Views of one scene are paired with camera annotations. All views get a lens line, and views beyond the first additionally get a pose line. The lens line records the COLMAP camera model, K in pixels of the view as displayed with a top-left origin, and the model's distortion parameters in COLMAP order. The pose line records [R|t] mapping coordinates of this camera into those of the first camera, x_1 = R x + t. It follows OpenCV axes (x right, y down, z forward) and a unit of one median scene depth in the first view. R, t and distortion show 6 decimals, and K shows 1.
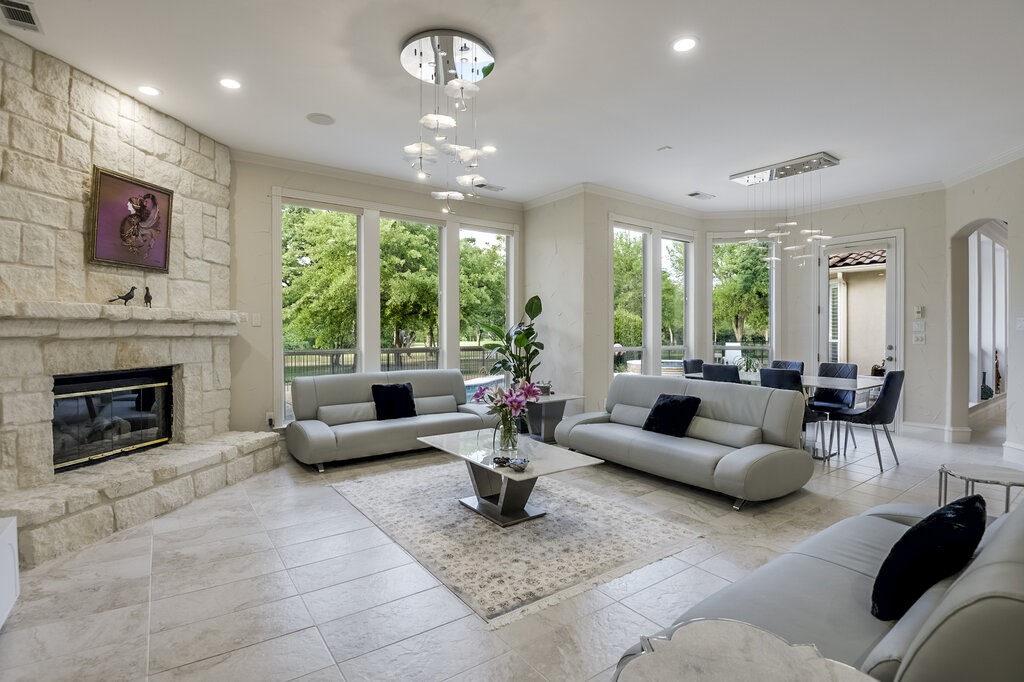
lens RADIAL K [[497.1, 0, 512.2], [0, 497.1, 331.4], [0, 0, 1]] dist [-0.035166, -0.002495]
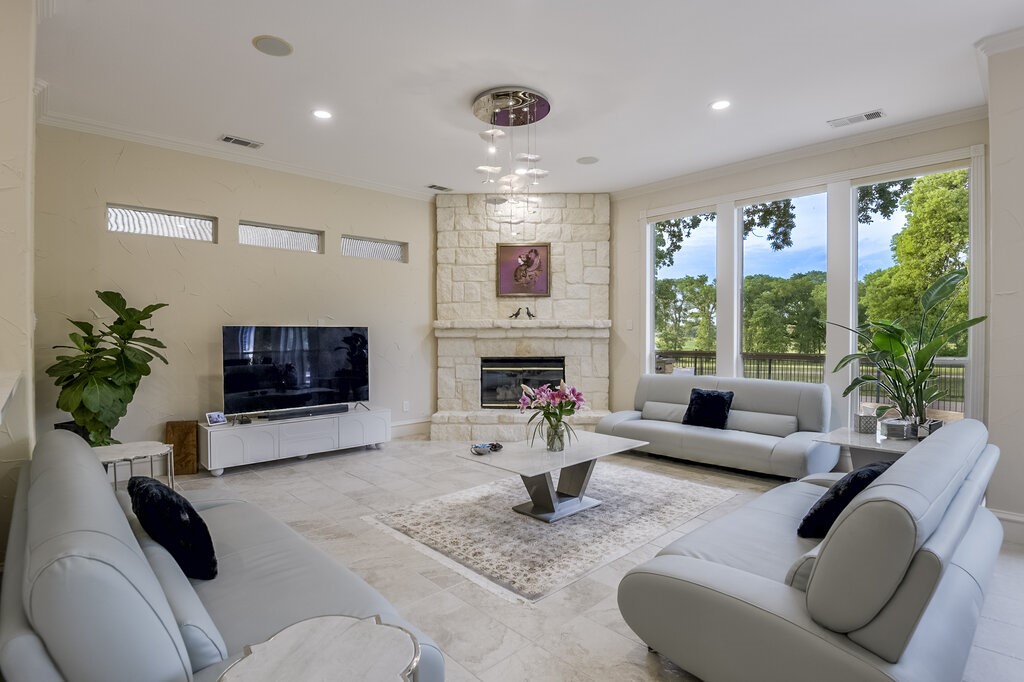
lens RADIAL K [[512.8, 0, 509.1], [0, 512.8, 339.5], [0, 0, 1]] dist [0.004895, -0.000192]
pose [[0.130786, 0.012353, -0.991334, 0.964530], [0.003561, 0.999910, 0.012930, -0.005398], [0.991404, -0.005221, 0.130730, 0.716366]]
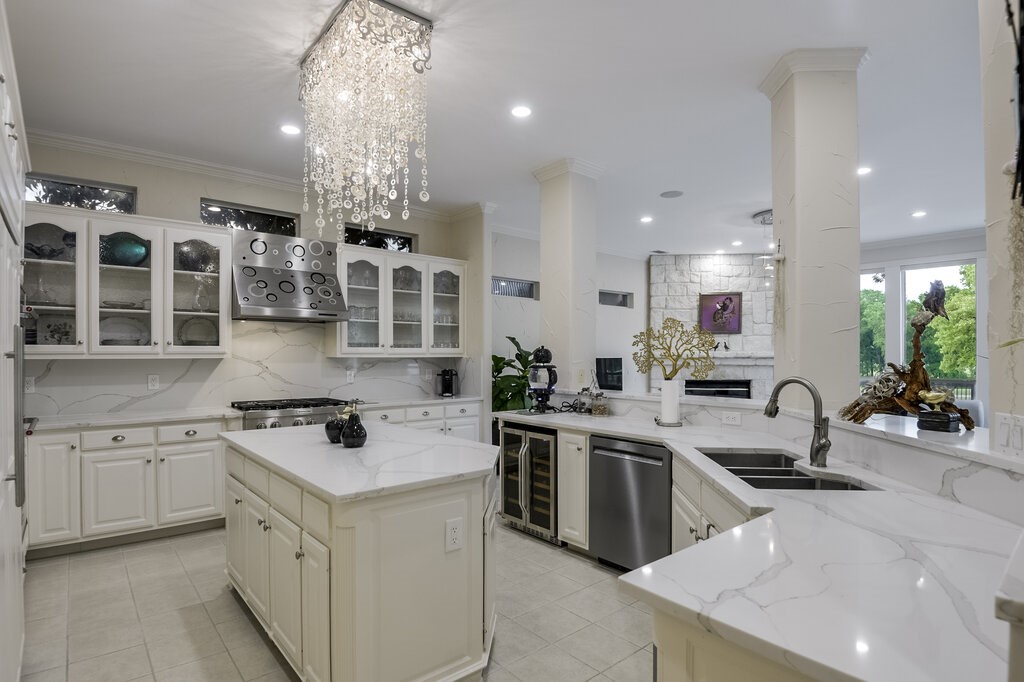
lens RADIAL K [[512.8, 0, 516.0], [0, 512.8, 347.8], [0, 0, 1]] dist [0.004895, -0.000192]
pose [[0.076650, -0.007108, -0.997033, 1.433458], [0.000600, 0.999975, -0.007083, -0.050592], [0.997058, -0.000056, 0.076652, -0.087209]]
